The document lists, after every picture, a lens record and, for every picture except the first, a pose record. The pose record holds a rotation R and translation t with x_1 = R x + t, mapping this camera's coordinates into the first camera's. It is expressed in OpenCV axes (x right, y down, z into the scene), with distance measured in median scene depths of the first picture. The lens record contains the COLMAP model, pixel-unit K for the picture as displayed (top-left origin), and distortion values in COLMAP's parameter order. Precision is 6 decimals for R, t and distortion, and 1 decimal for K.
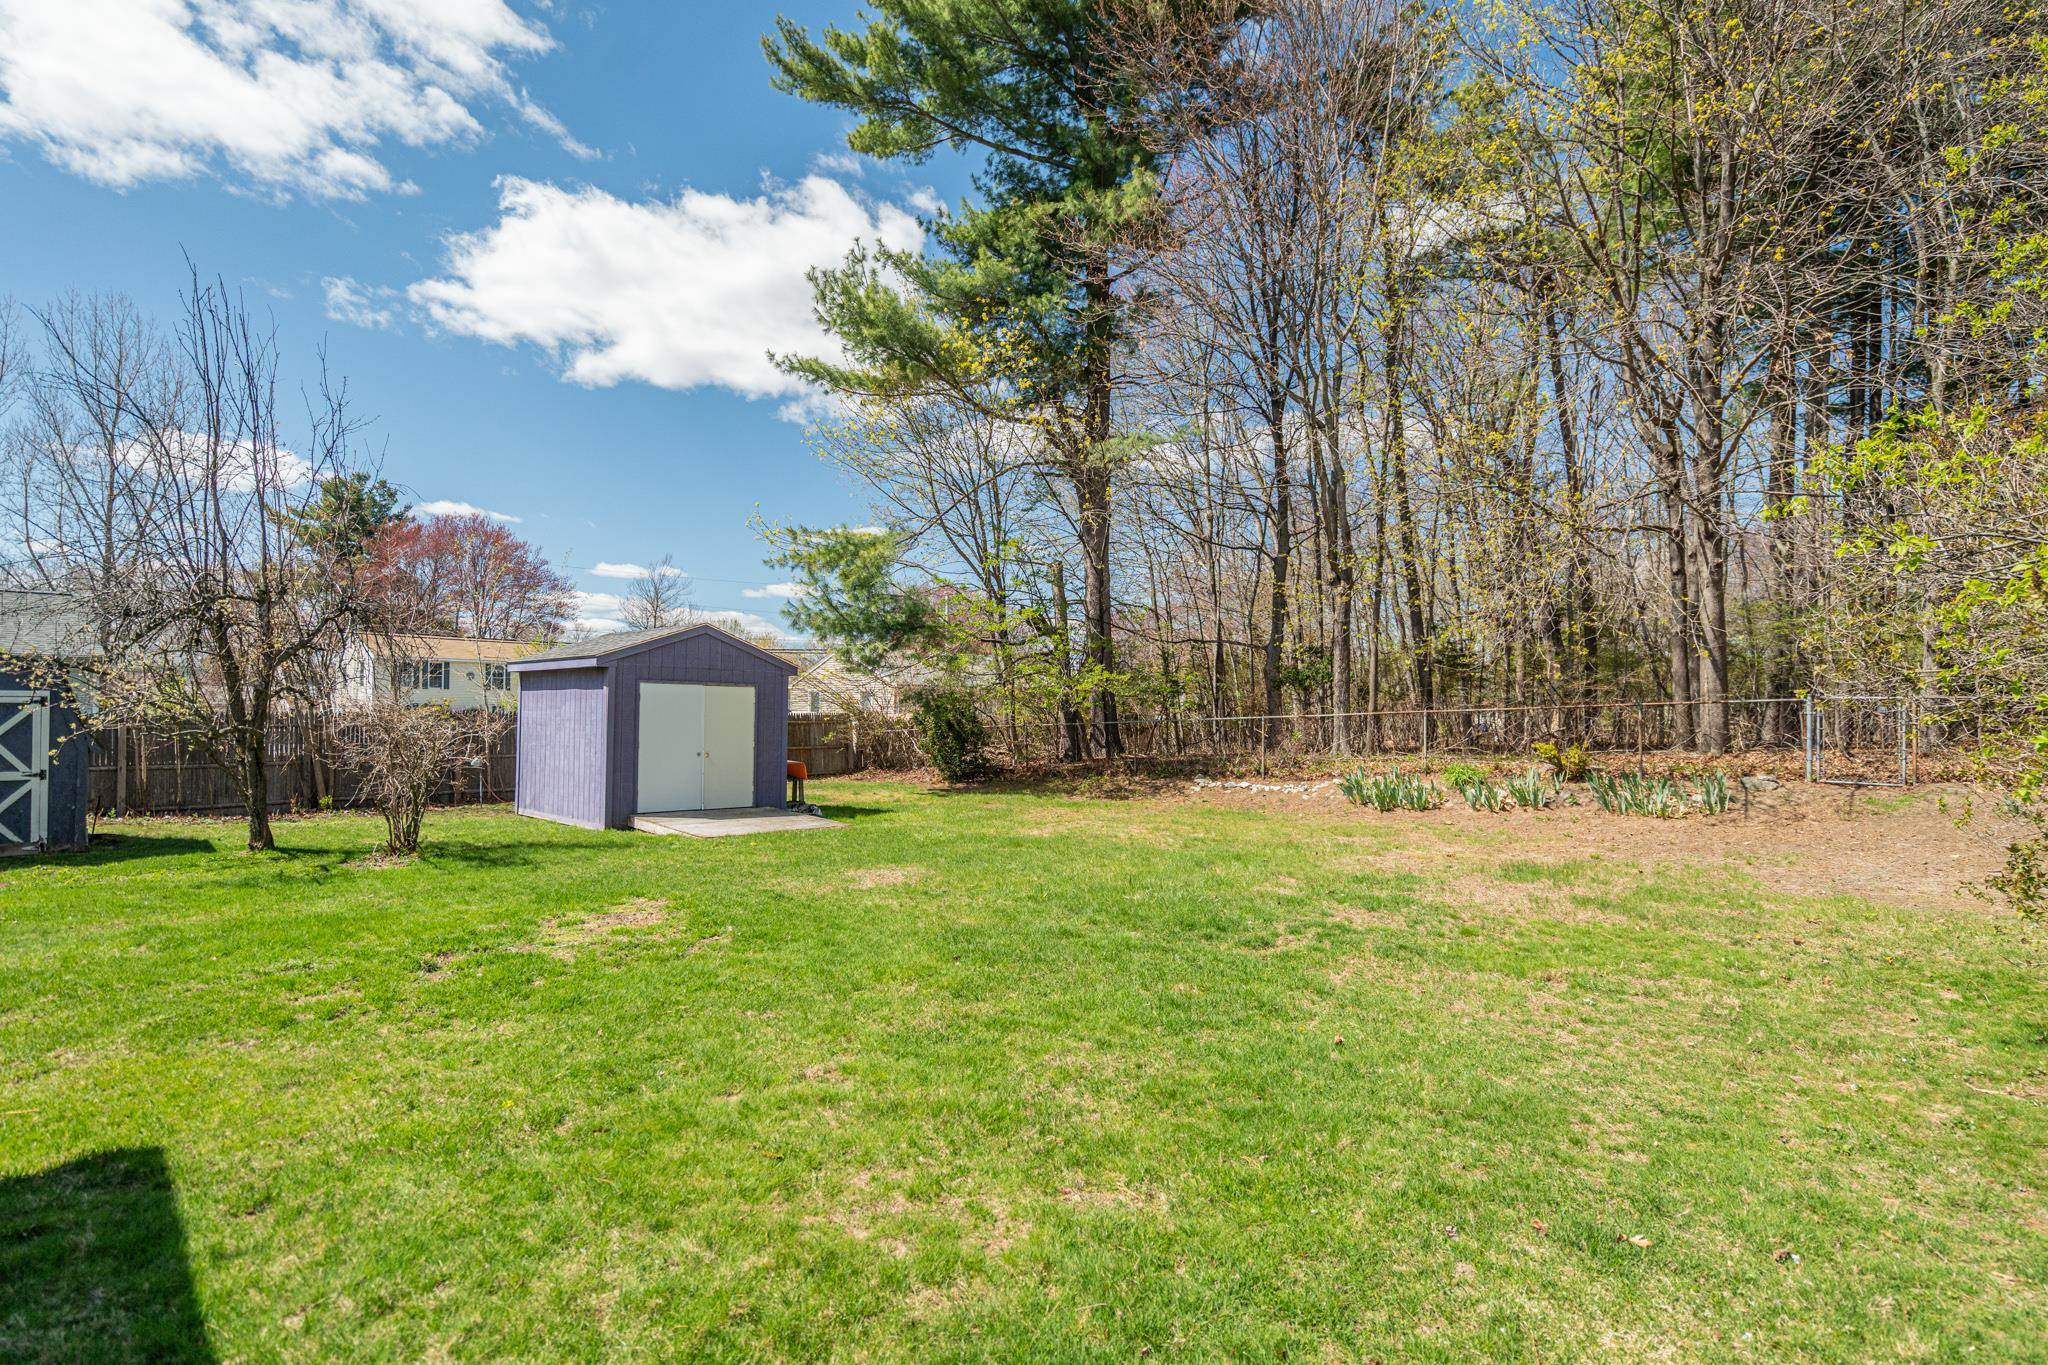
lens RADIAL K [[989.7, 0, 1024.0], [0, 989.7, 682.5], [0, 0, 1]] dist [0.000635, -0.000274]
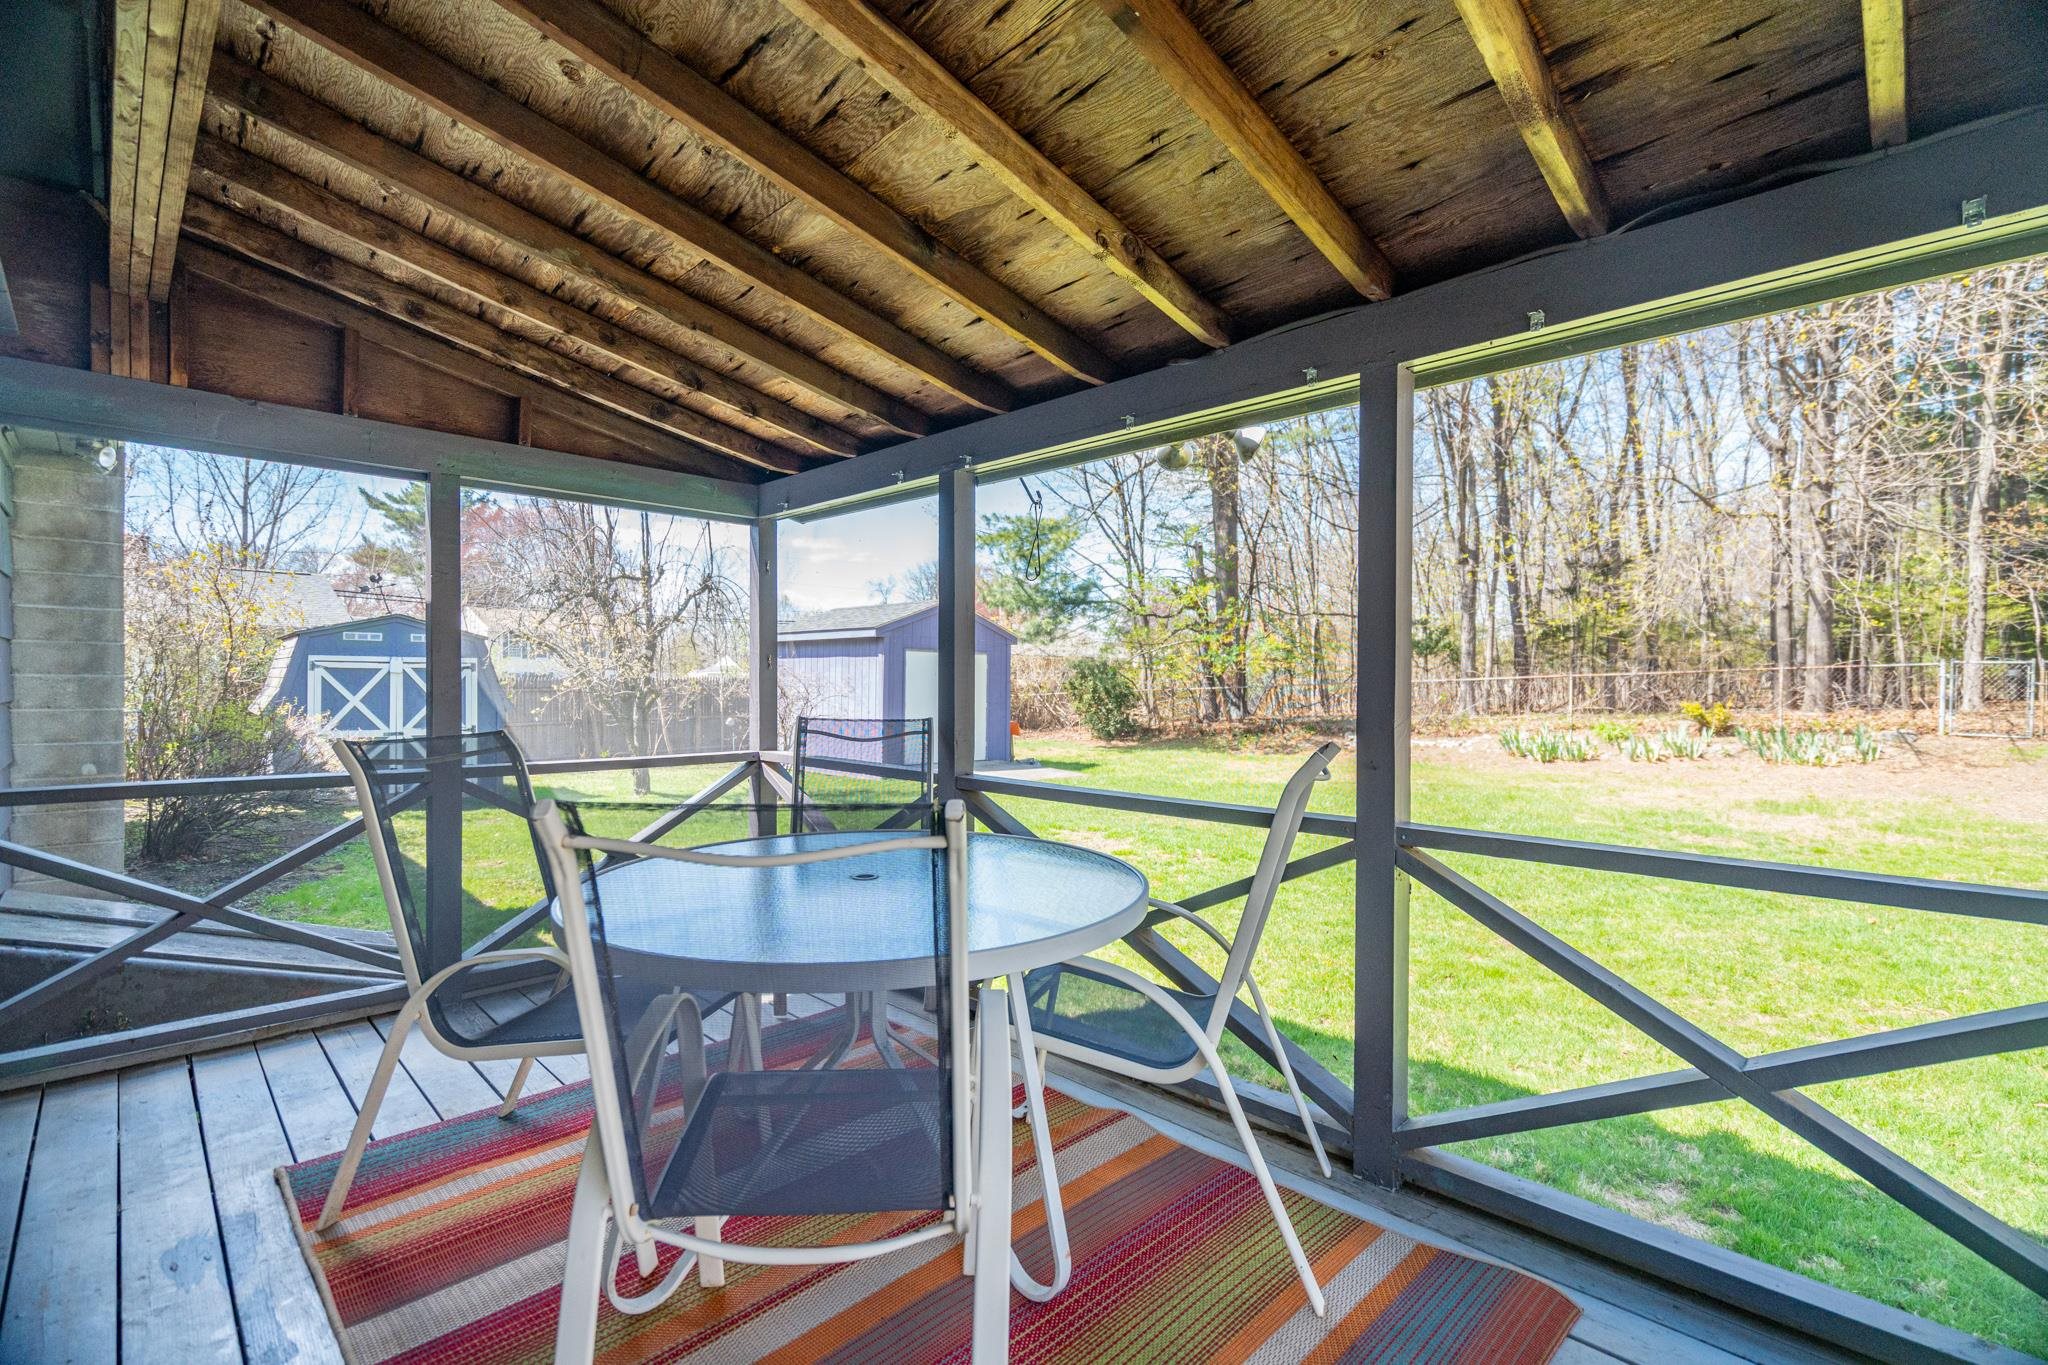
lens RADIAL K [[918.5, 0, 1024.0], [0, 918.5, 682.5], [0, 0, 1]] dist [-0.000501, -0.000048]
pose [[0.999993, -0.001928, -0.003338, -0.296402], [0.002033, 0.999494, 0.031744, 0.004044], [0.003275, -0.031751, 0.999490, -0.070031]]
